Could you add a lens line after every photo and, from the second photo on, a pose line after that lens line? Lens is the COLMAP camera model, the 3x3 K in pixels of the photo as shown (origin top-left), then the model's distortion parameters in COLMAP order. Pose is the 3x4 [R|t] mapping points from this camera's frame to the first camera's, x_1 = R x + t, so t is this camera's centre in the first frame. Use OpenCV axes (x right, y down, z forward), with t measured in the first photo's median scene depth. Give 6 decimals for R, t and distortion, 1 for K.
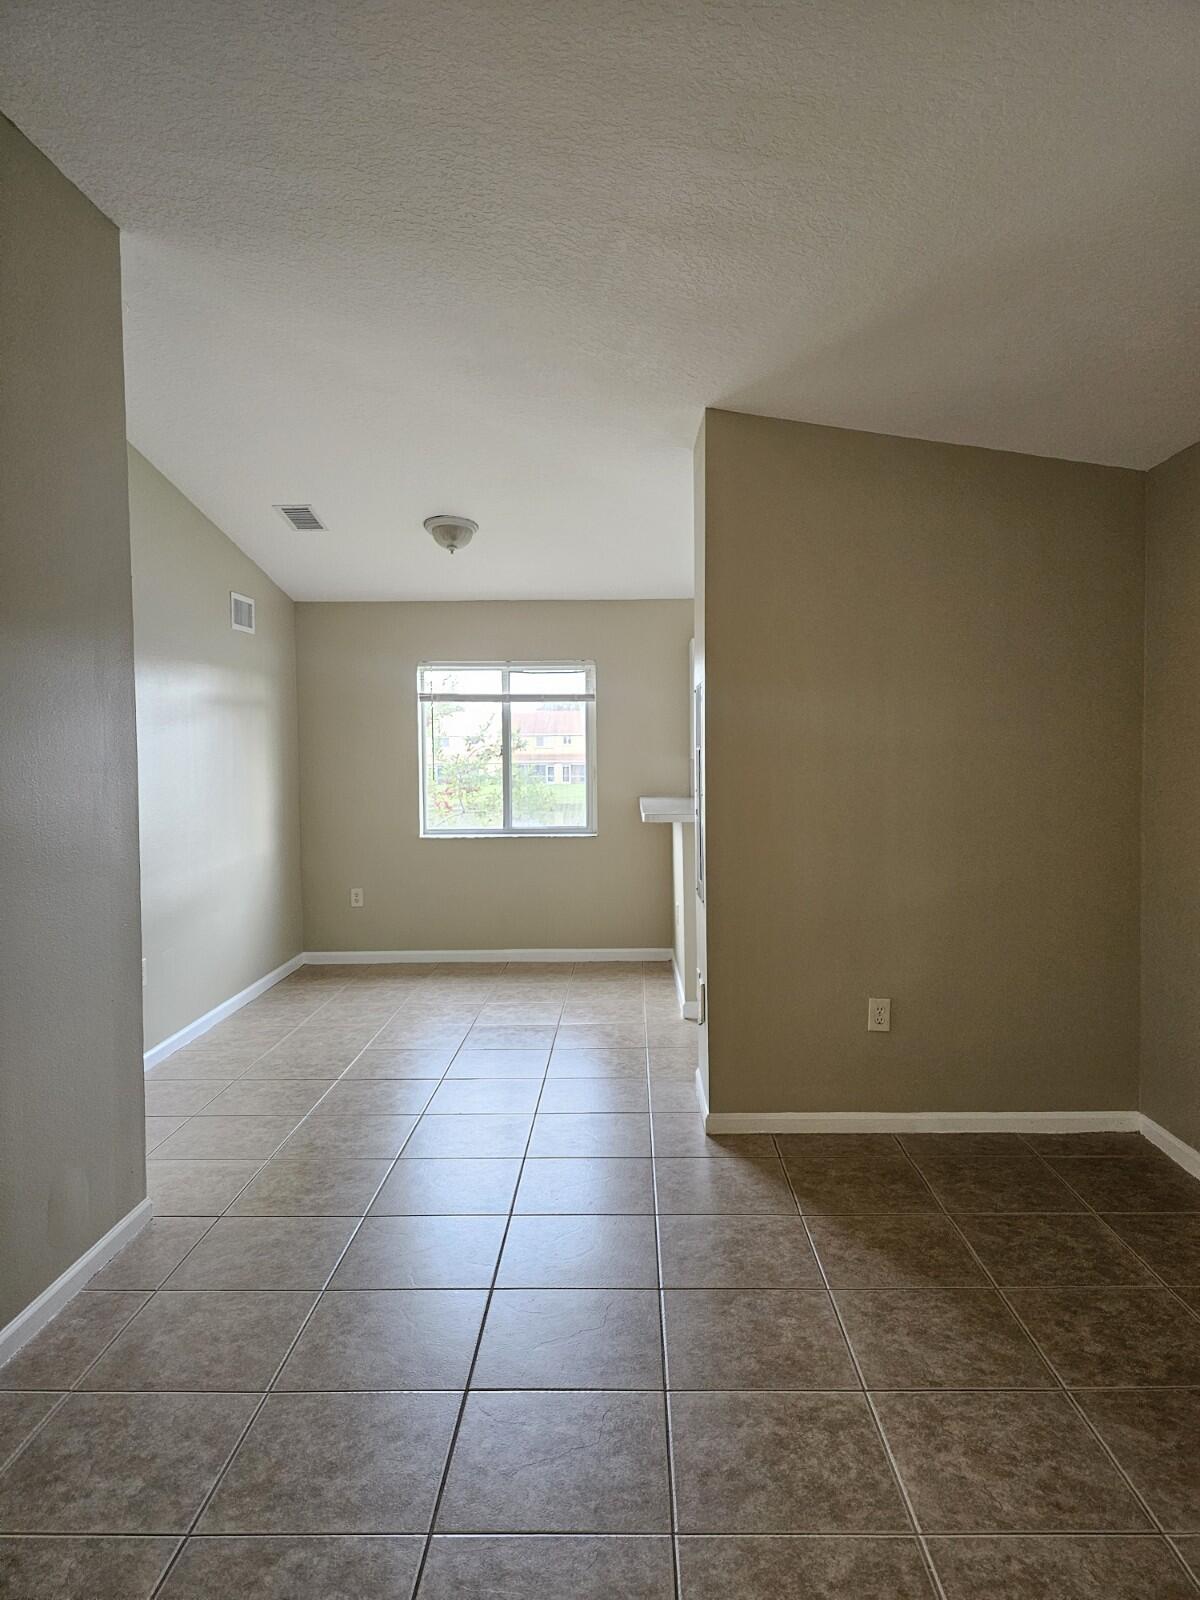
lens RADIAL K [[1055.3, 0, 589.7], [0, 1055.3, 791.2], [0, 0, 1]] dist [0.041374, -0.036122]
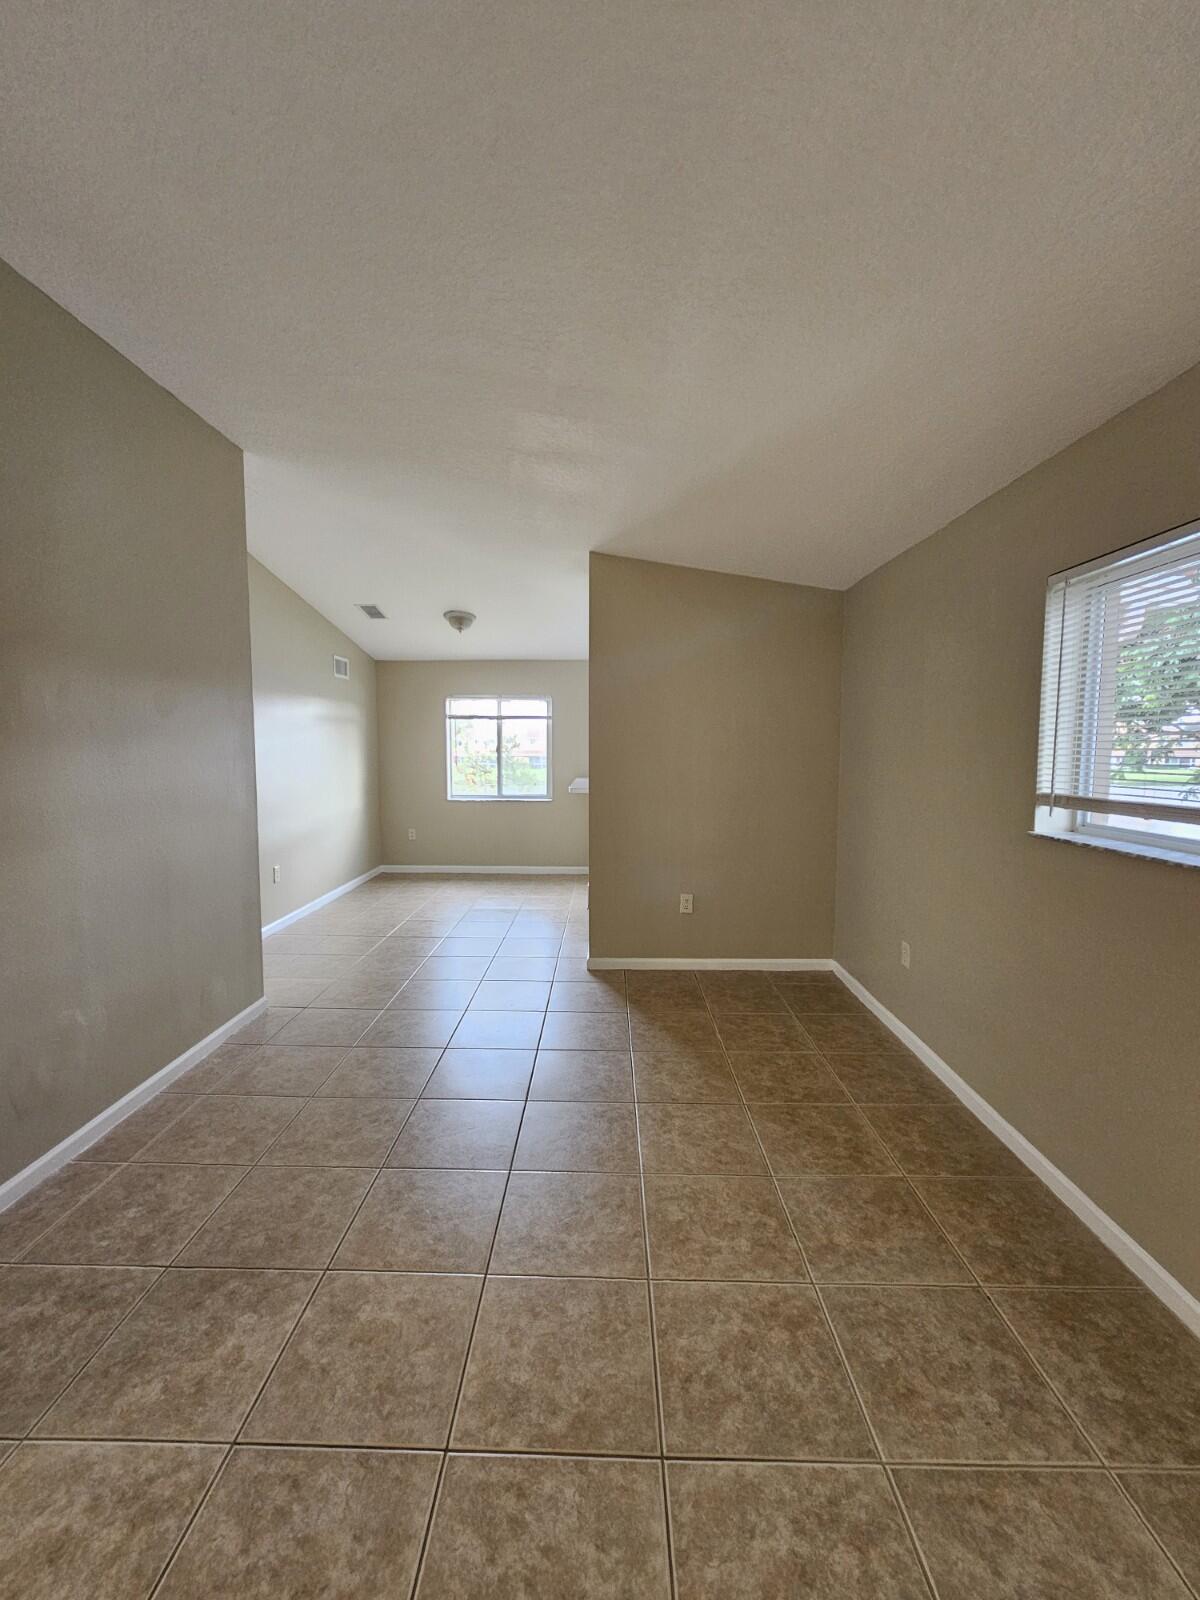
lens RADIAL K [[651.9, 0, 599.1], [0, 651.9, 794.2], [0, 0, 1]] dist [-0.001849, -0.003624]
pose [[0.999776, 0.011320, -0.017884, 0.163561], [-0.010755, 0.999448, 0.031424, -0.000245], [0.018230, -0.031225, 0.999346, -0.076743]]
